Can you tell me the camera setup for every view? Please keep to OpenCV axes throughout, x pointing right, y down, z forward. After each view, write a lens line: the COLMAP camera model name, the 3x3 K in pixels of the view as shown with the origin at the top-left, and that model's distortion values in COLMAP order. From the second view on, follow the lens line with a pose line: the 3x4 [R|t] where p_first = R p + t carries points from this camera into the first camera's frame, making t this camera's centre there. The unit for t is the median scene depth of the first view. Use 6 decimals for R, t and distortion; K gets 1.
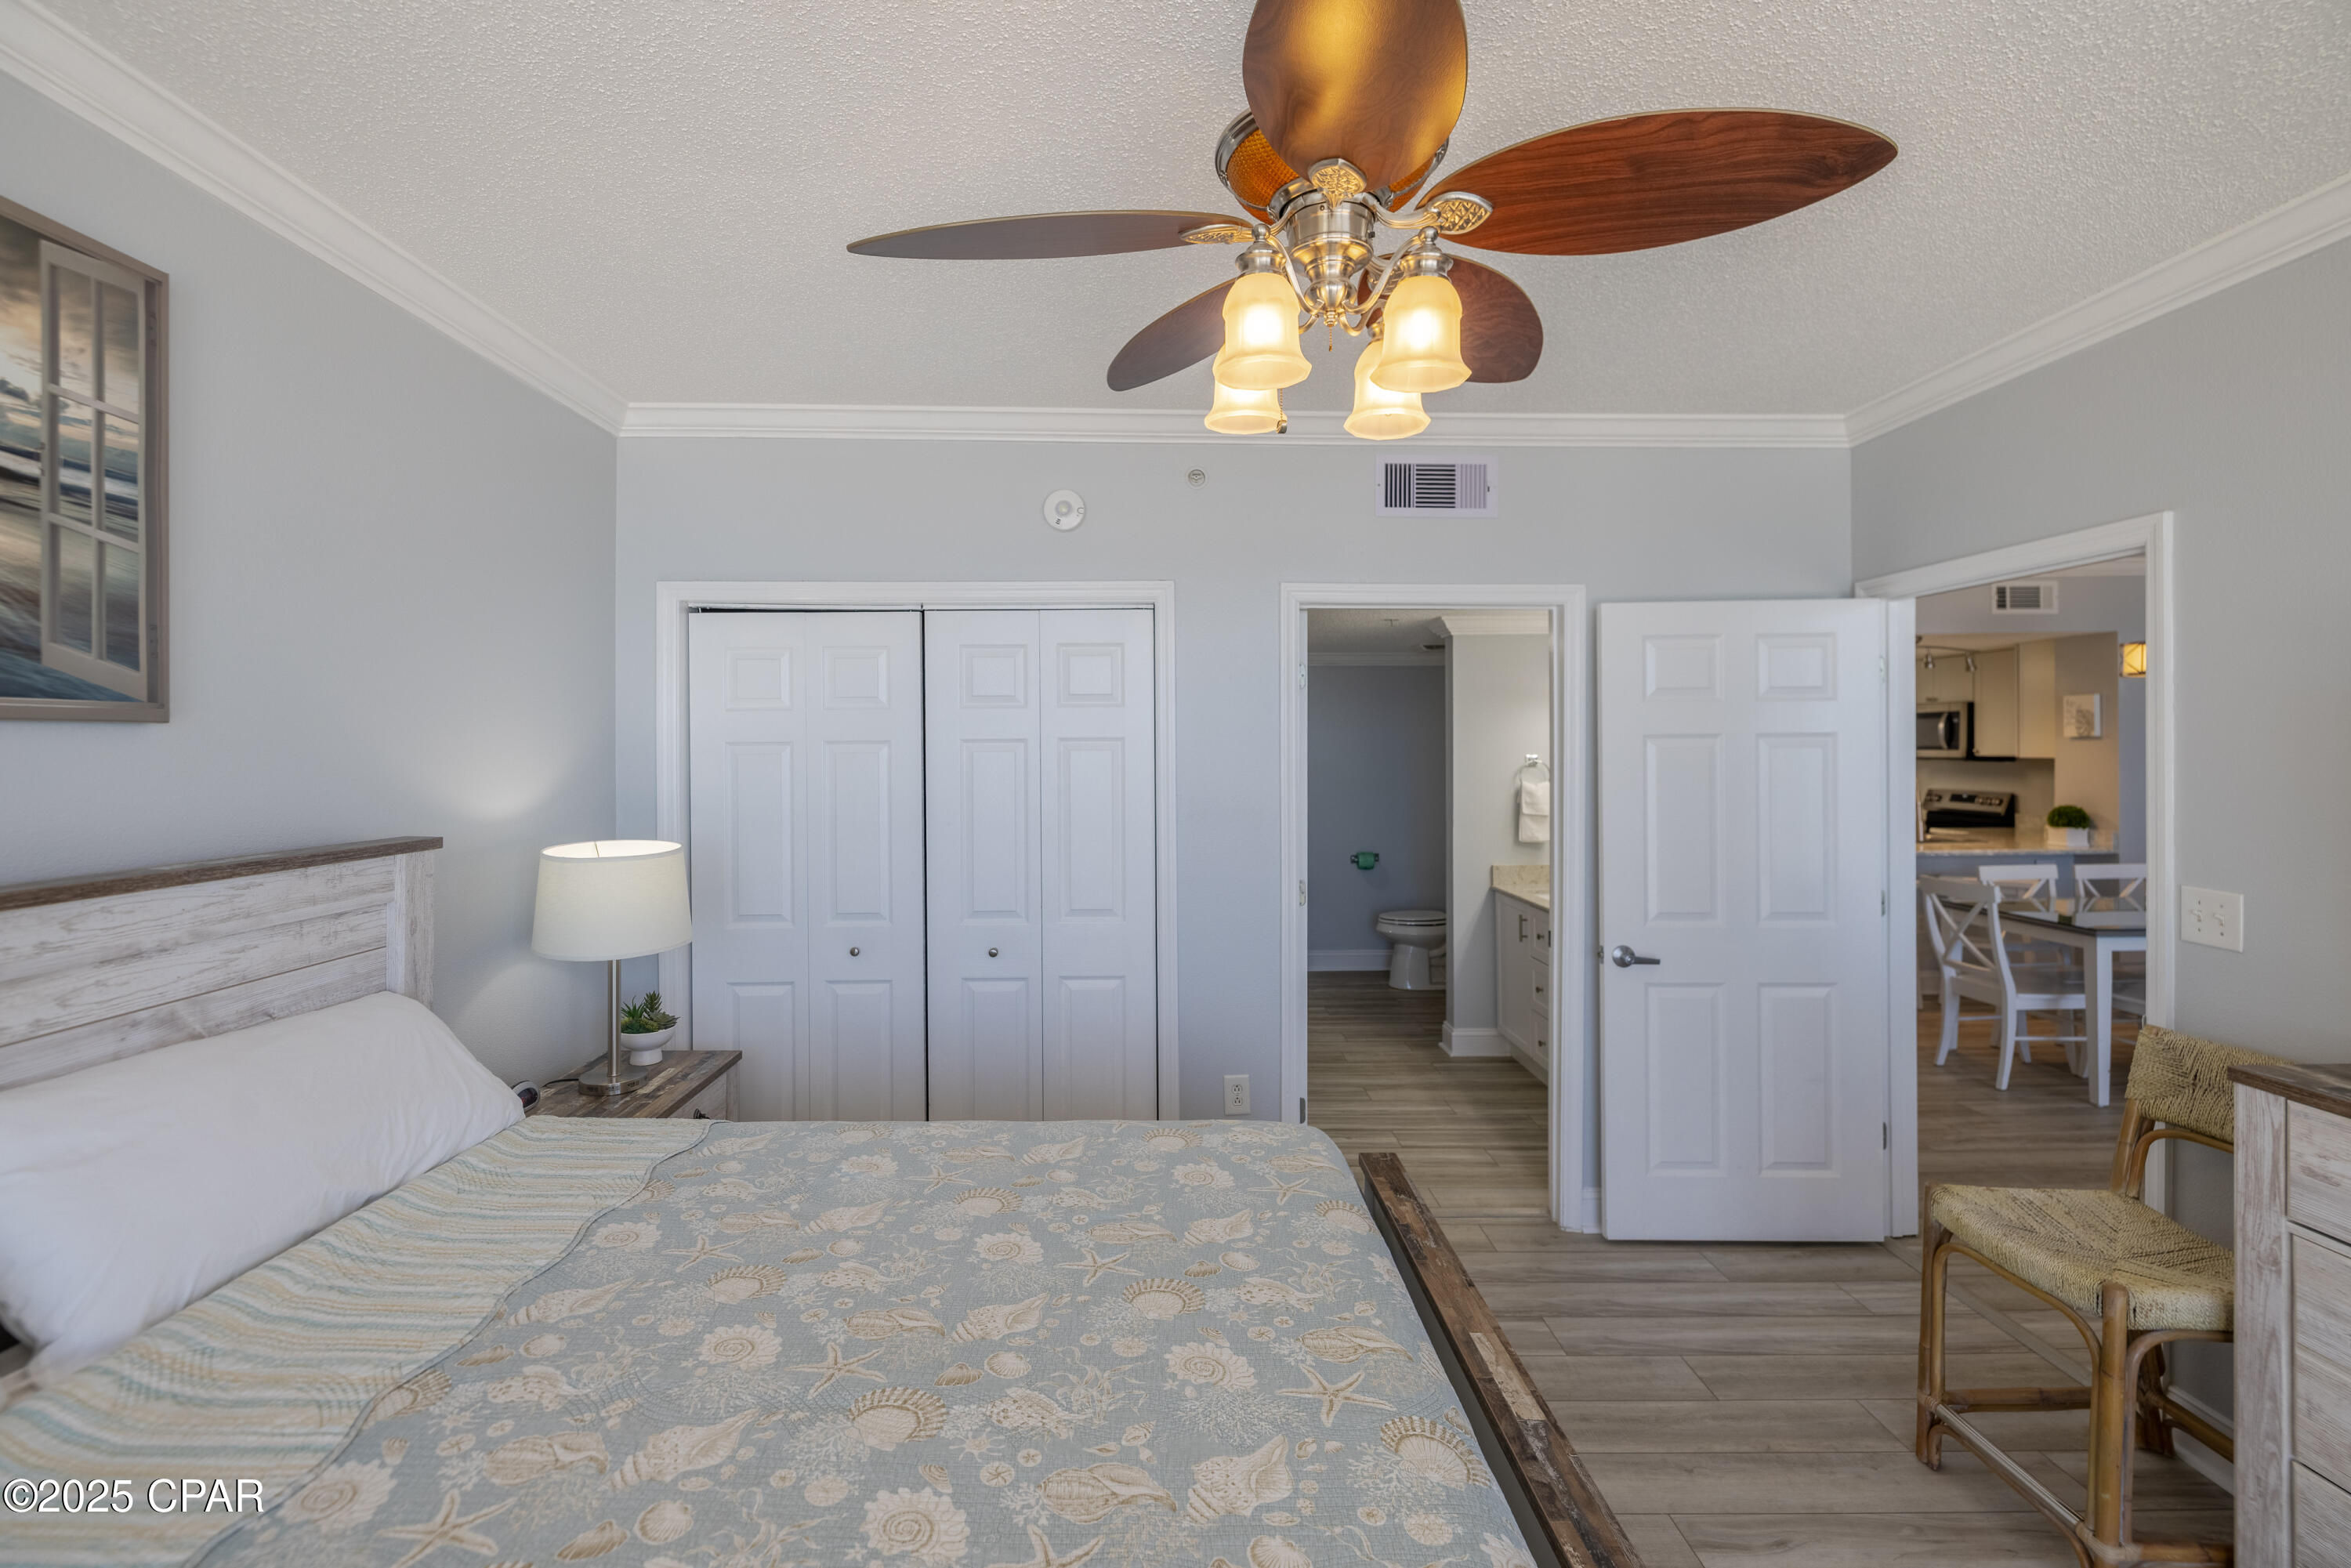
lens RADIAL K [[1001.2, 0, 1163.0], [0, 1001.2, 760.4], [0, 0, 1]] dist [-0.005128, 0.001502]
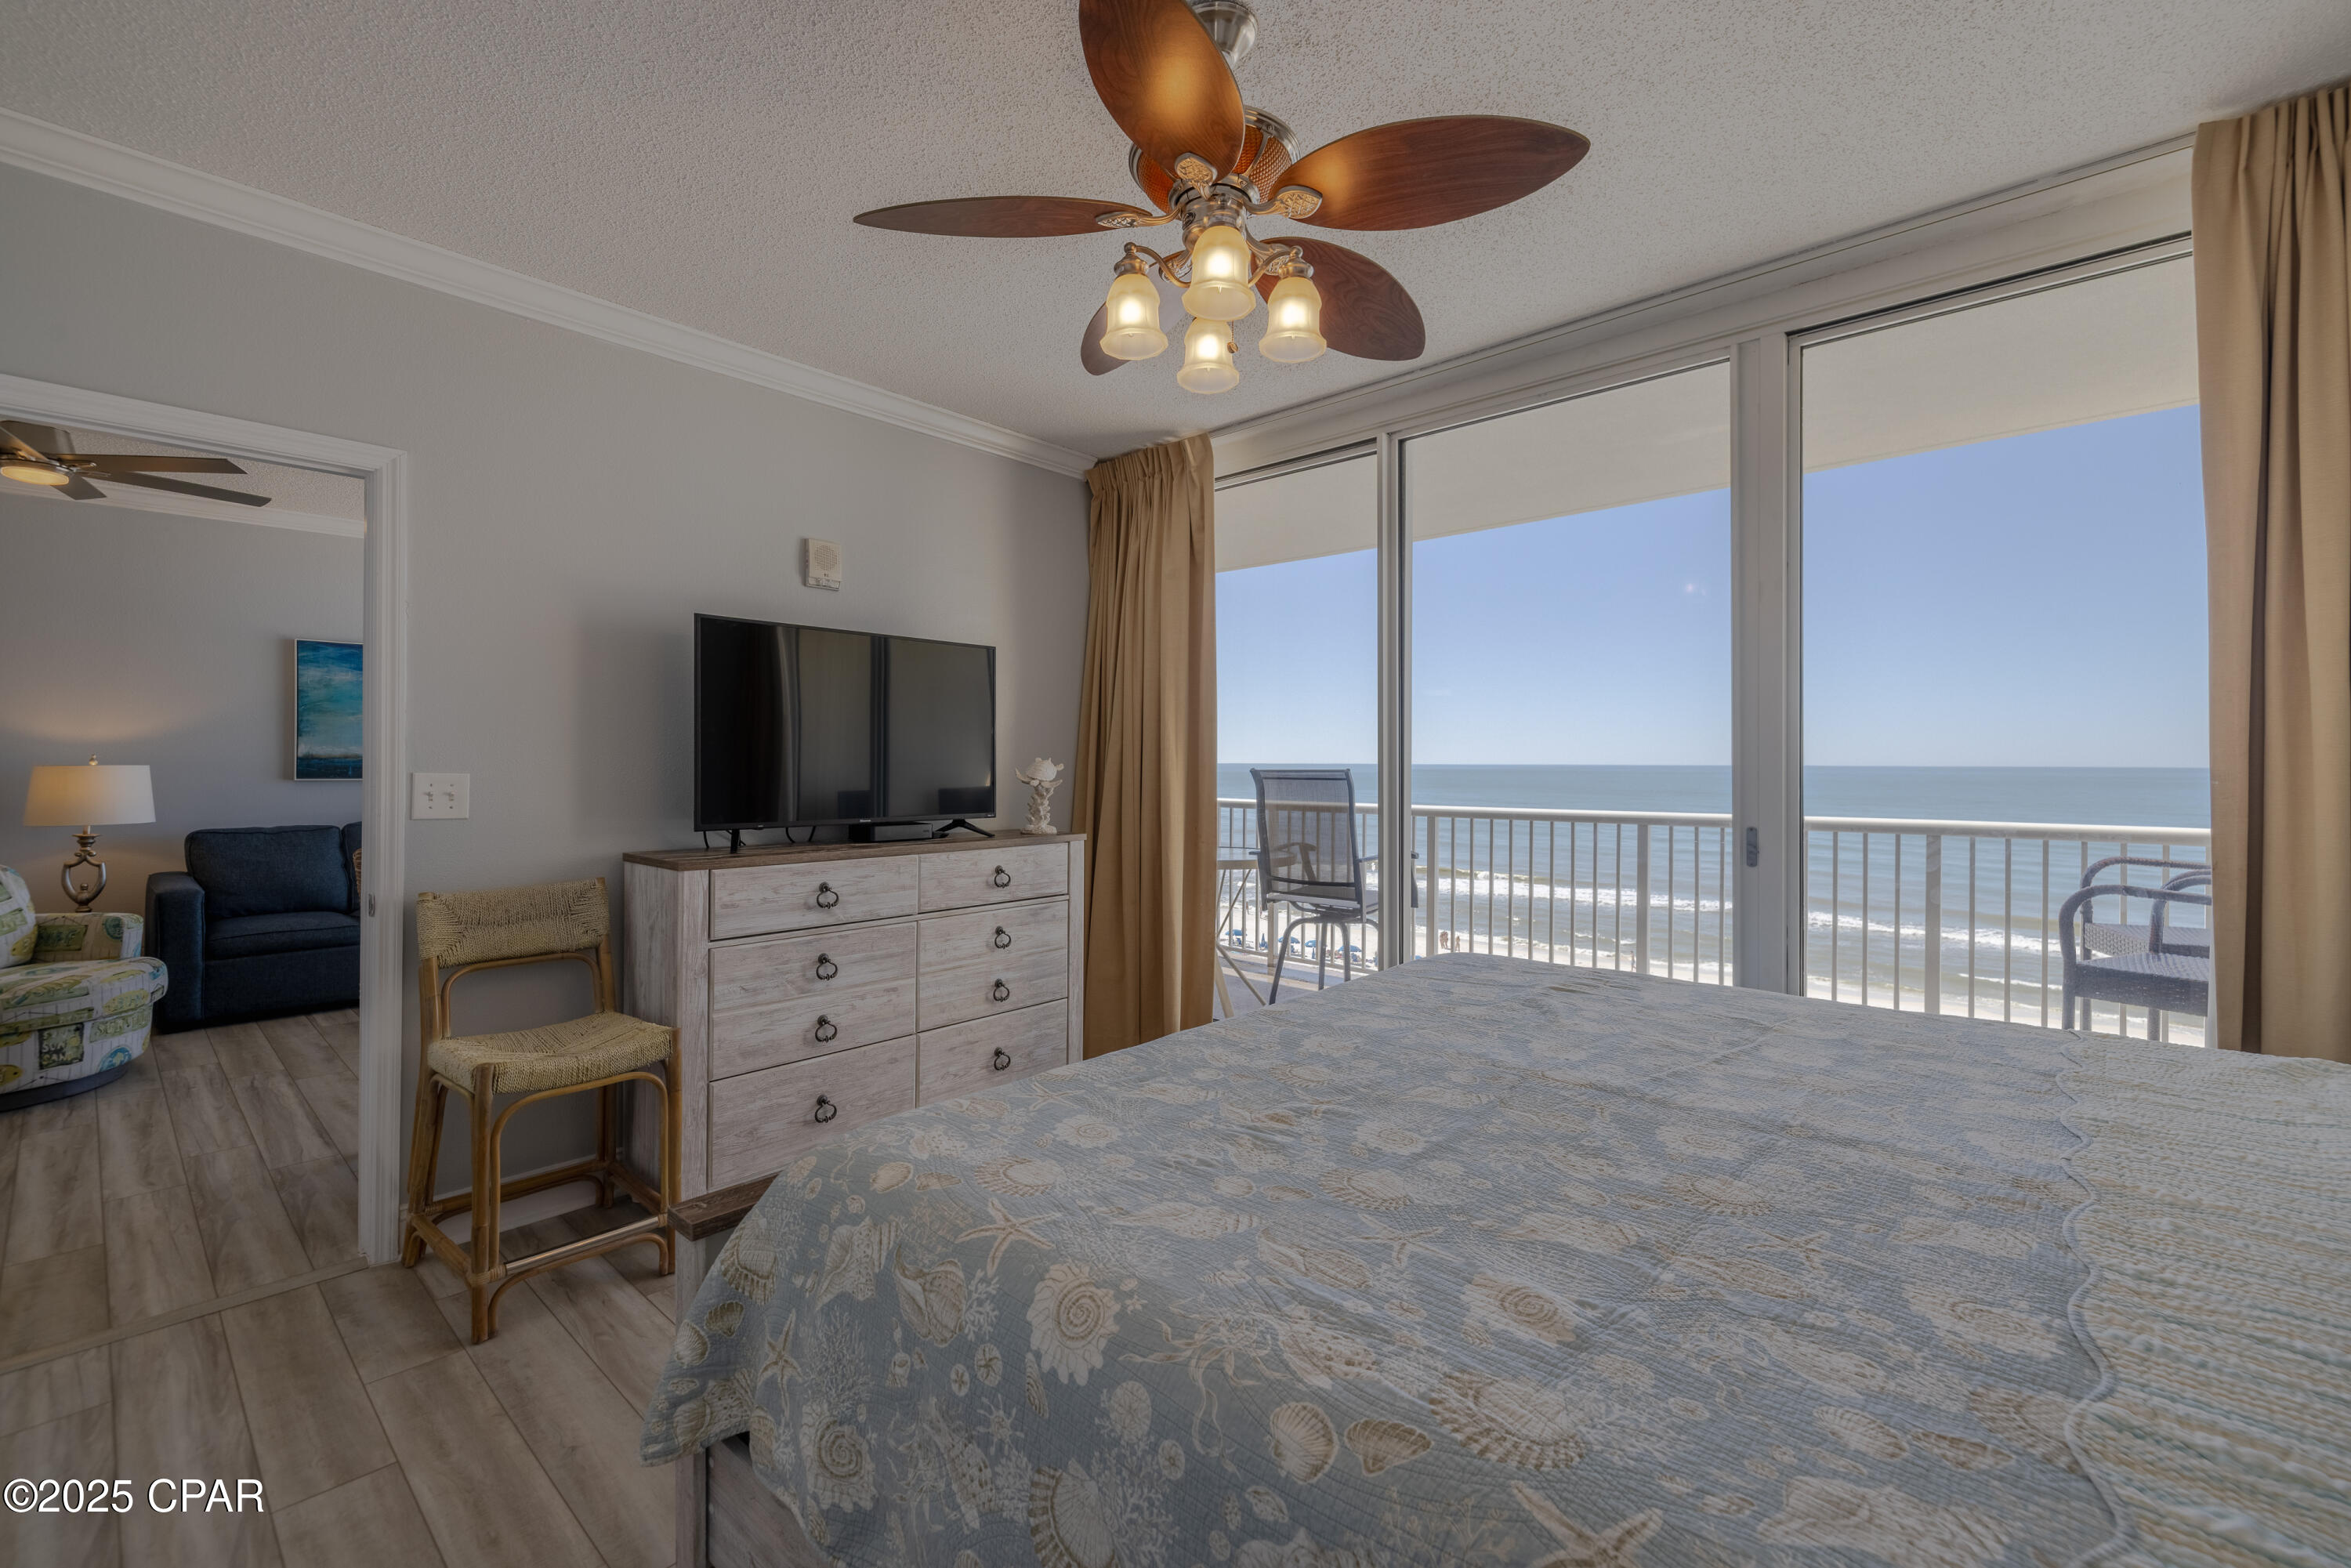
lens RADIAL K [[1010.2, 0, 1155.2], [0, 1010.2, 748.4], [0, 0, 1]] dist [-0.000409, -0.001012]
pose [[-0.731175, 0.012859, 0.682069, -0.593175], [0.007286, 0.999913, -0.011041, 0.159528], [-0.682151, -0.003103, -0.731205, 1.744896]]
